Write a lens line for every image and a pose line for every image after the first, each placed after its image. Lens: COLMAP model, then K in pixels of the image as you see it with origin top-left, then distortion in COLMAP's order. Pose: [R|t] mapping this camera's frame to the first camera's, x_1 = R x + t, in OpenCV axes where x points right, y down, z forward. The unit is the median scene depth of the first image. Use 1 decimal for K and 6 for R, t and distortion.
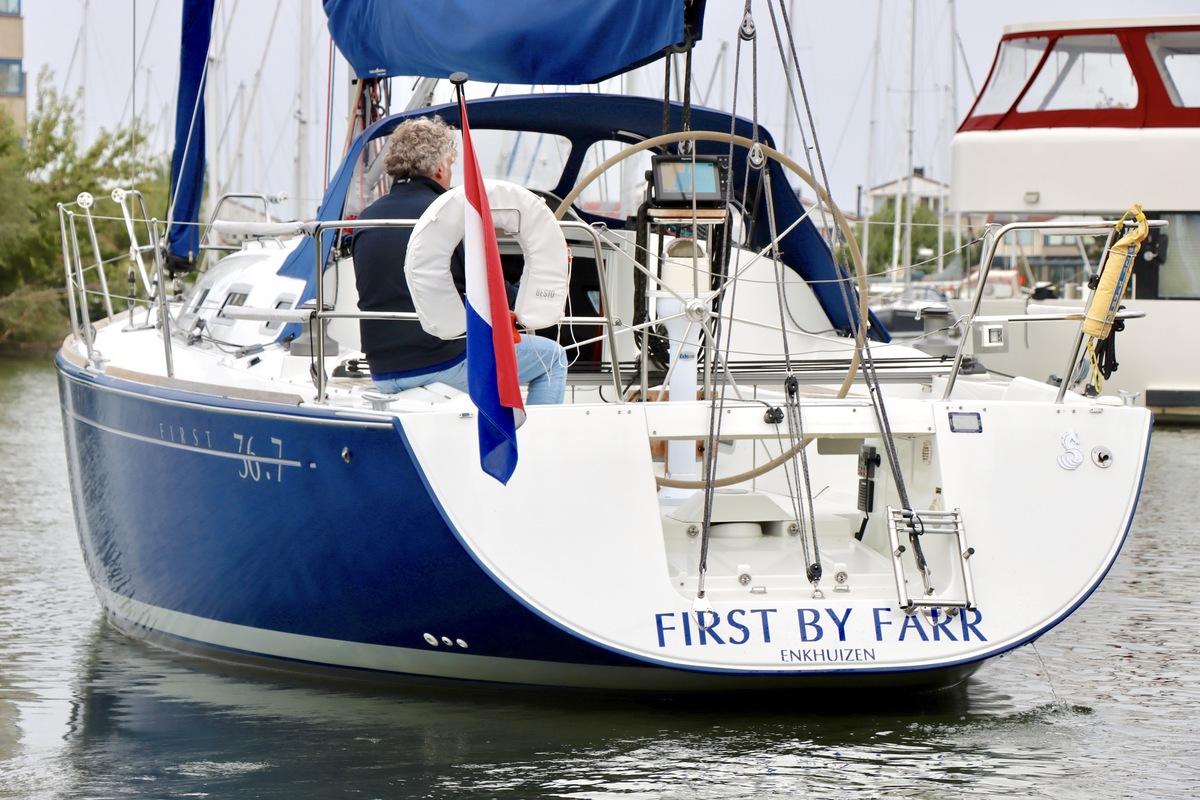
lens RADIAL K [[4574.9, 0, 595.0], [0, 4574.9, 401.9], [0, 0, 1]] dist [1.058335, 0.000000]
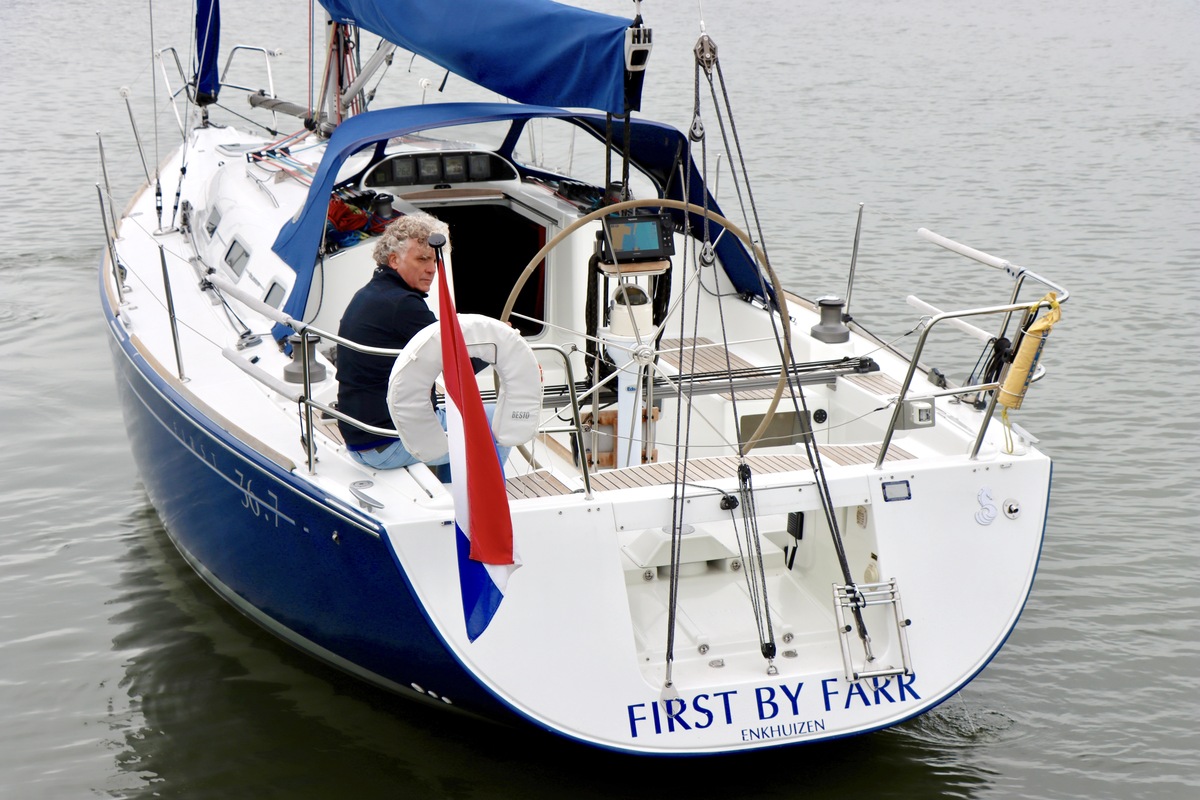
lens RADIAL K [[2358.0, 0, 609.4], [0, 2358.0, 418.8], [0, 0, 1]] dist [0.351070, 0.000000]
pose [[0.998135, -0.022274, 0.056836, -0.020777], [0.010178, 0.978744, 0.204834, -0.130507], [-0.060190, -0.203874, 0.977145, 0.450274]]
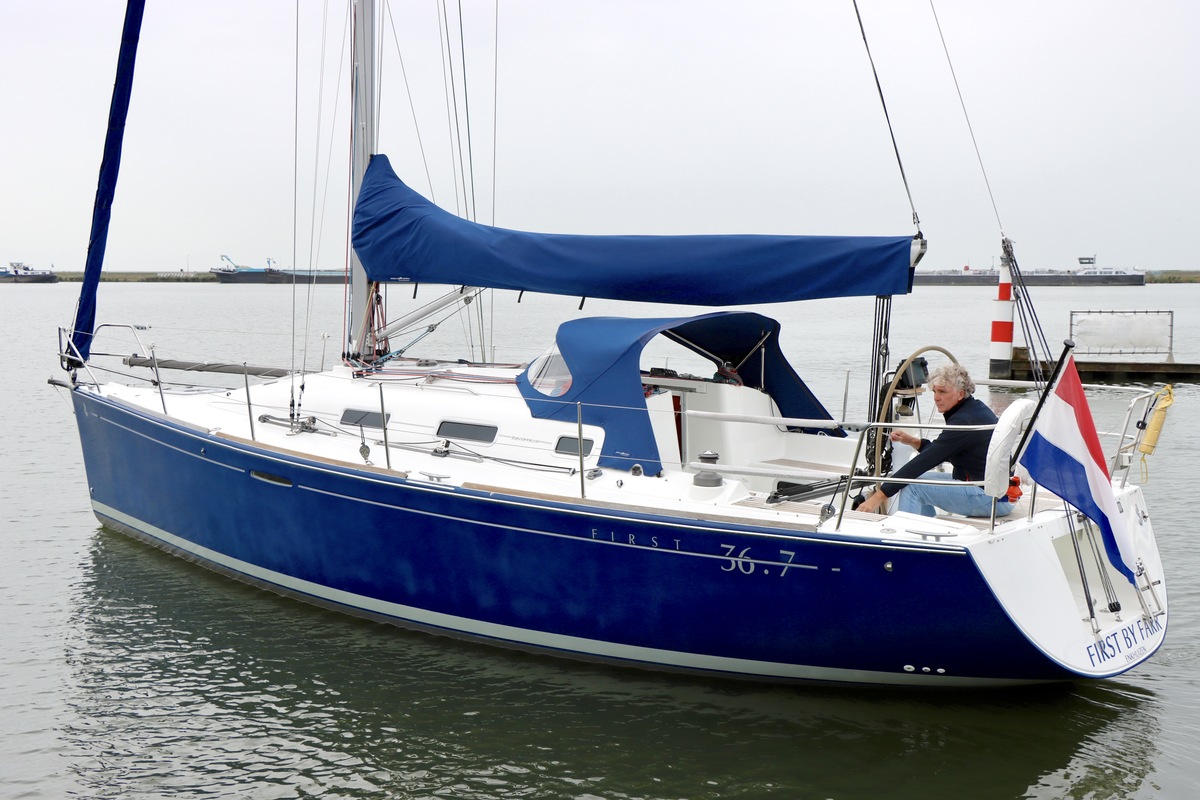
lens RADIAL K [[1571.0, 0, 602.8], [0, 1571.0, 402.0], [0, 0, 1]] dist [-0.002174, 0.000000]
pose [[0.812164, -0.056590, 0.580678, -0.451453], [0.019902, 0.997393, 0.069365, -0.085925], [-0.583090, -0.044779, 0.811173, 0.613301]]
